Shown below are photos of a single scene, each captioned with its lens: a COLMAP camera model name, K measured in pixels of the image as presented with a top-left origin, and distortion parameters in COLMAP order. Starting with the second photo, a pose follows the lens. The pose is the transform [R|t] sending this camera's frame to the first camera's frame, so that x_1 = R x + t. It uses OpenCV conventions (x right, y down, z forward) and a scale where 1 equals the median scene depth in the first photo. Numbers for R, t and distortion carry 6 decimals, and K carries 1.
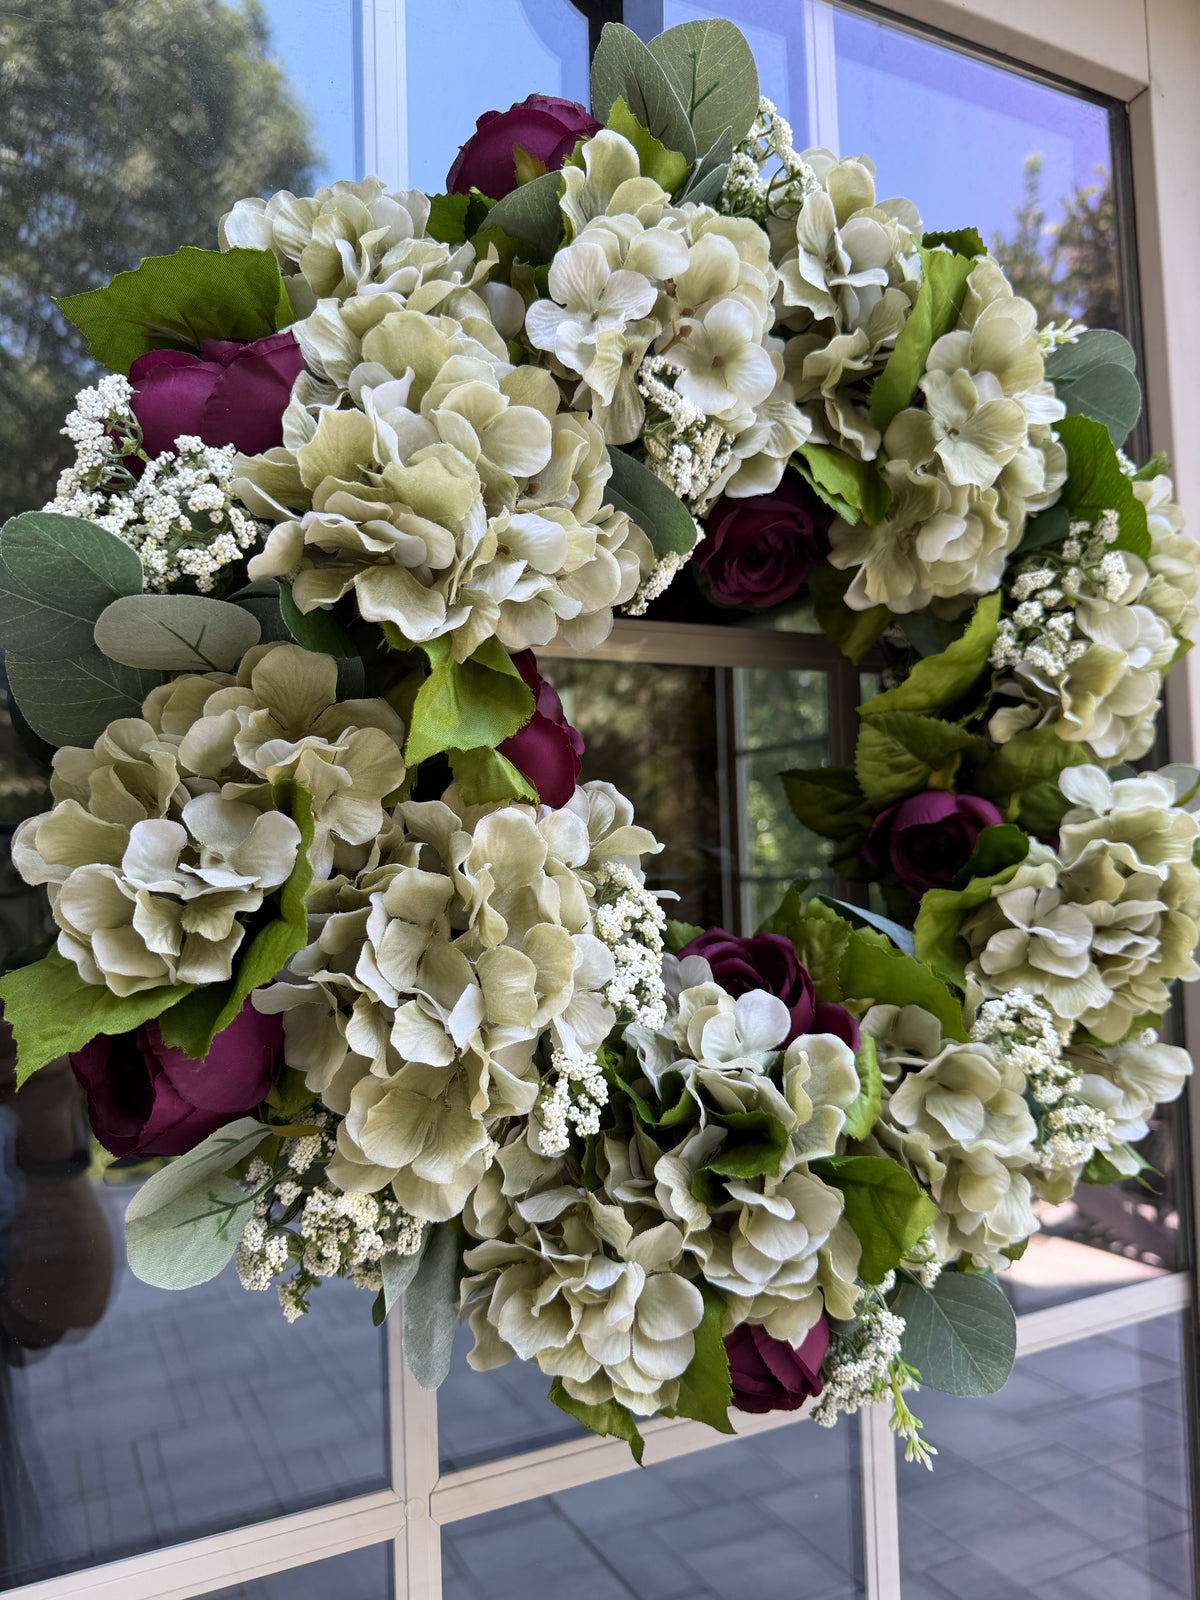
lens RADIAL K [[1182.4, 0, 598.3], [0, 1182.4, 796.1], [0, 0, 1]] dist [0.006705, -0.050267]
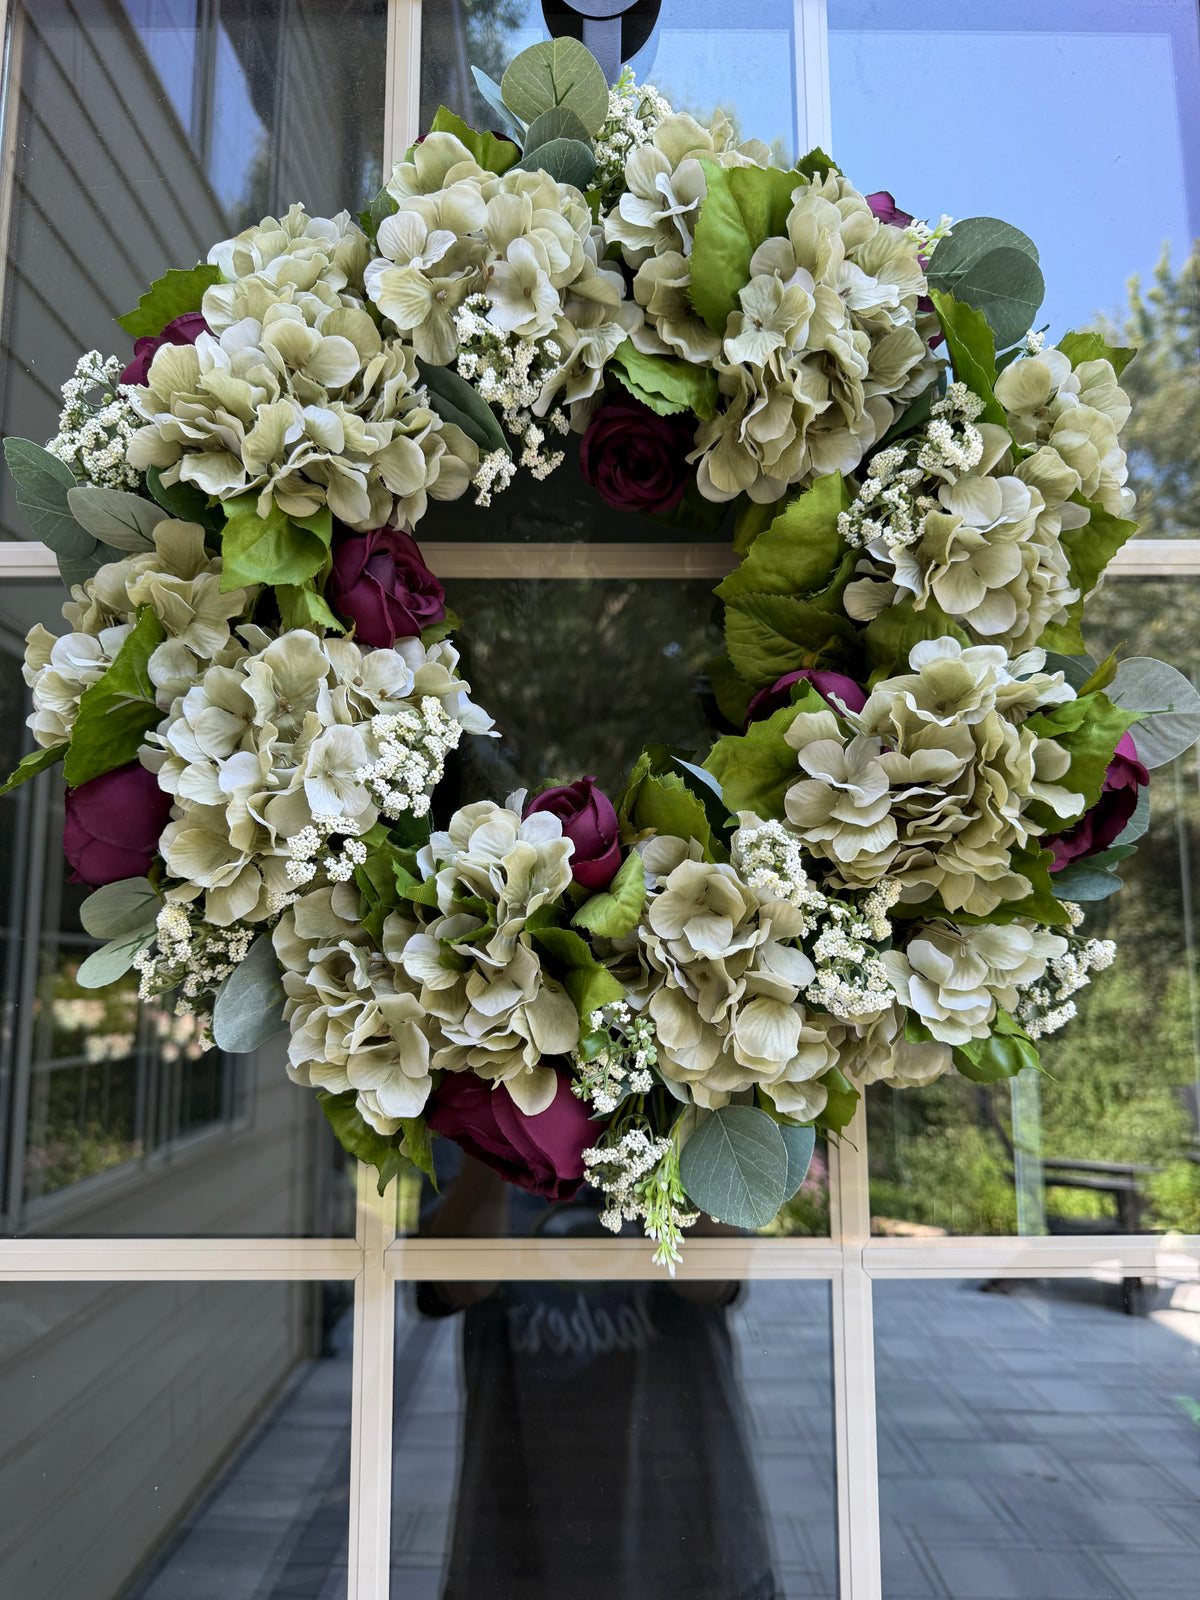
lens RADIAL K [[1182.4, 0, 603.0], [0, 1182.4, 811.6], [0, 0, 1]] dist [0.006705, -0.050267]
pose [[0.893098, 0.021505, -0.449349, 0.696726], [-0.062170, 0.995172, -0.075938, 0.246632], [0.445546, 0.095756, 0.890123, -0.009269]]
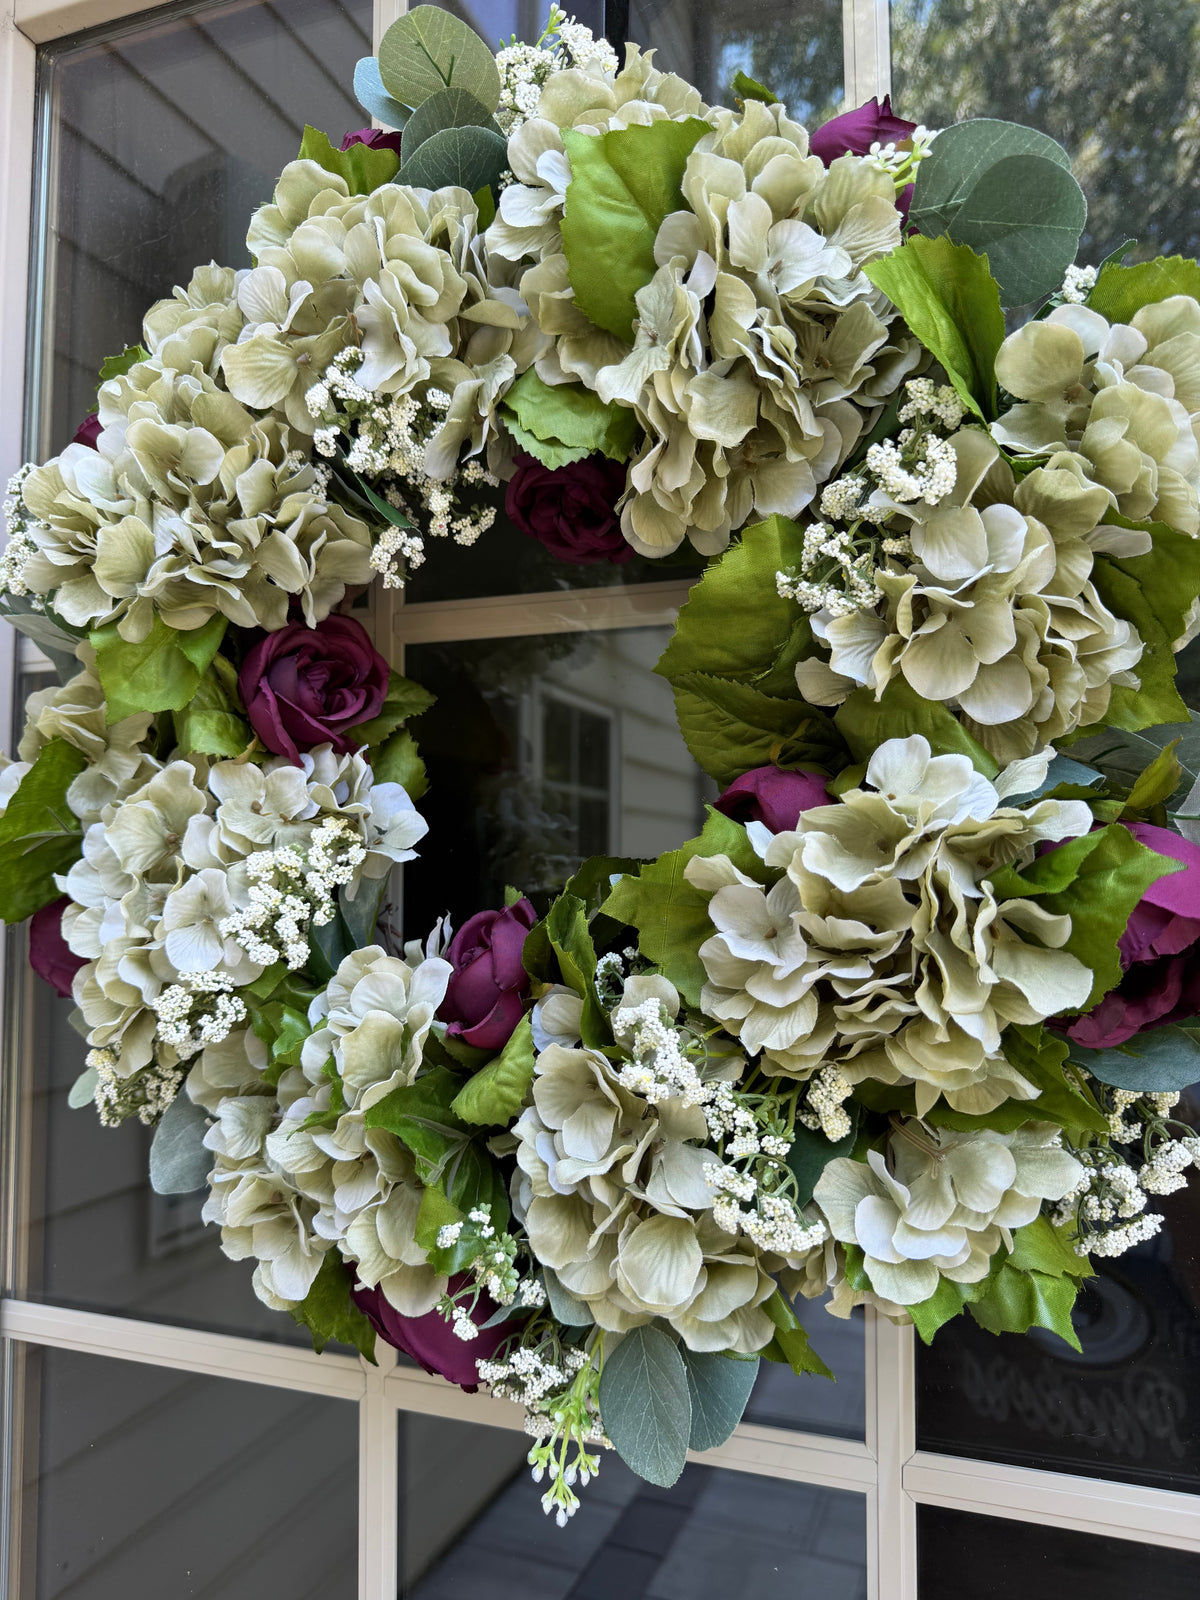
lens RADIAL K [[1182.4, 0, 595.9], [0, 1182.4, 796.3], [0, 0, 1]] dist [0.006705, -0.050267]
pose [[0.678671, 0.038992, -0.733406, 0.934437], [-0.037617, 0.999124, 0.018310, 0.006596], [0.733478, 0.015162, 0.679544, 0.409886]]
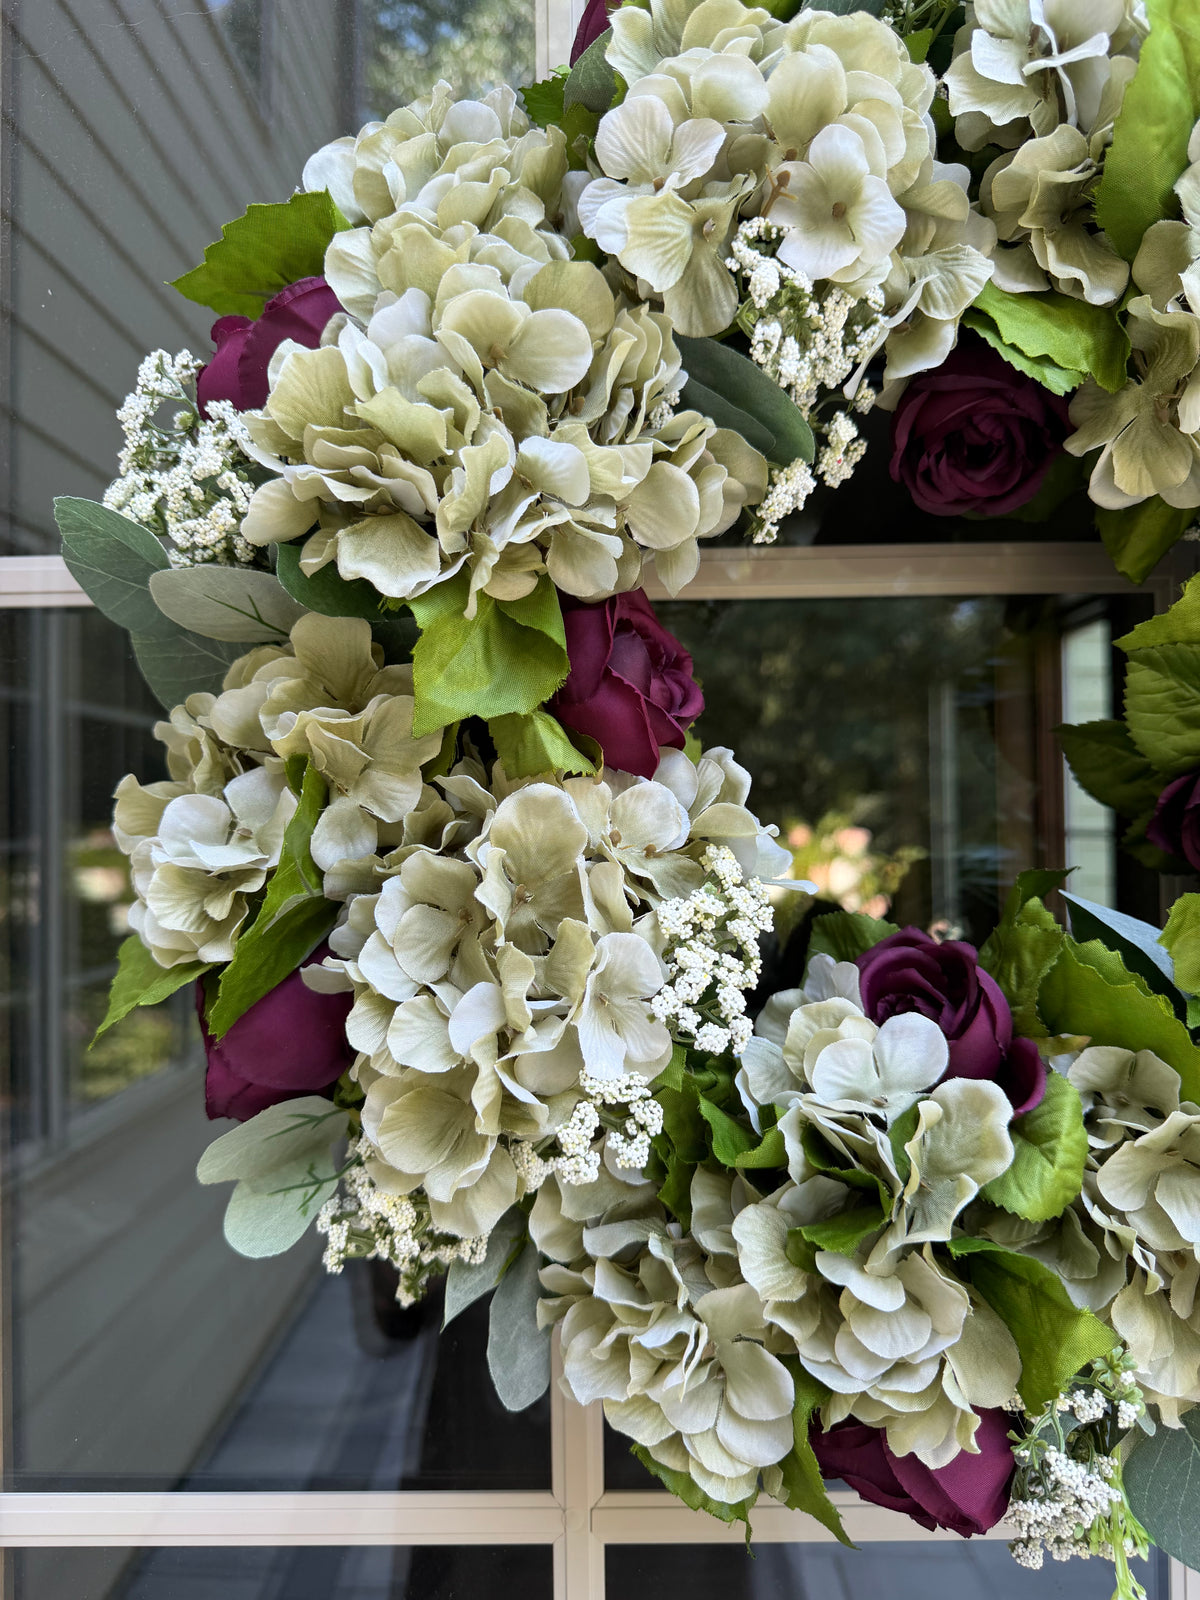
lens RADIAL K [[1205.1, 0, 599.5], [0, 1205.1, 796.5], [0, 0, 1]] dist [-0.005688, -0.026160]
pose [[0.887739, 0.012675, -0.460173, 0.311954], [0.009300, 0.998923, 0.045457, -0.017116], [0.460254, -0.044633, 0.886665, 0.196850]]
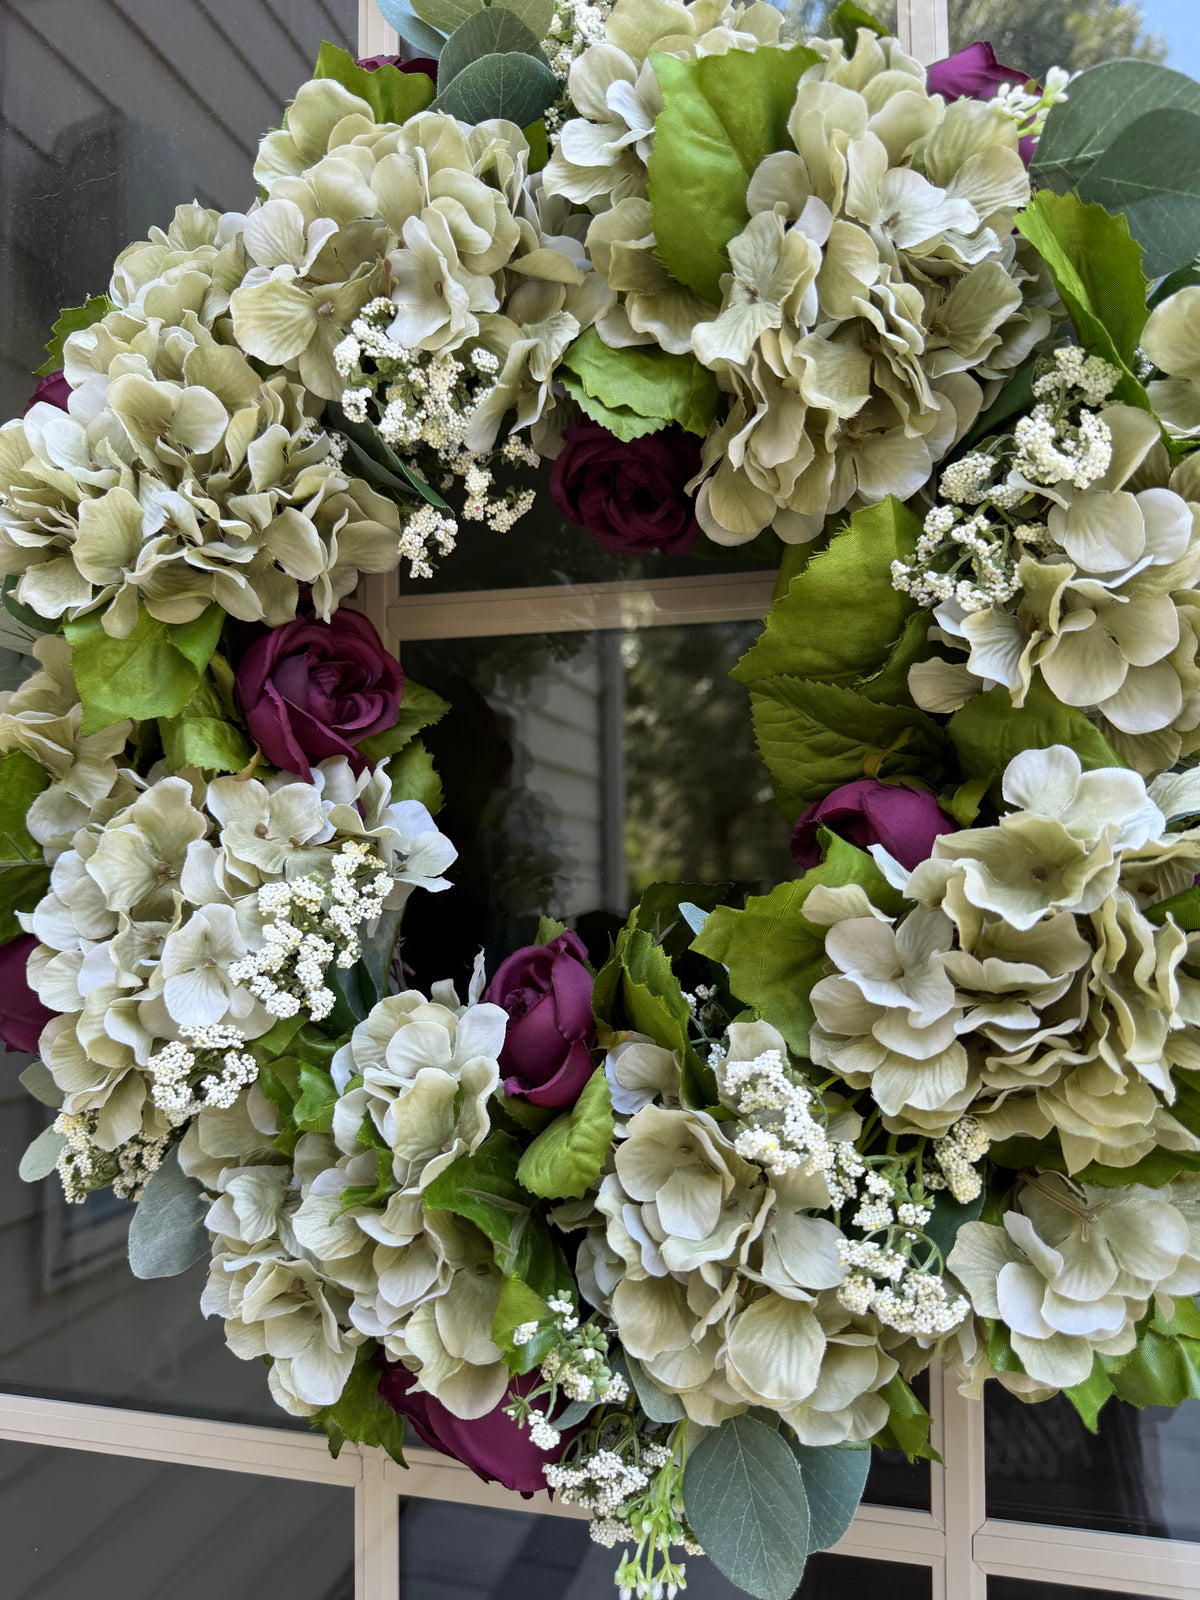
lens RADIAL K [[1182.4, 0, 591.6], [0, 1182.4, 805.3], [0, 0, 1]] dist [0.006705, -0.050267]
pose [[0.750391, 0.032724, -0.660183, 0.746003], [-0.032651, 0.999390, 0.012426, 0.008182], [0.660187, 0.012231, 0.751002, 0.389327]]
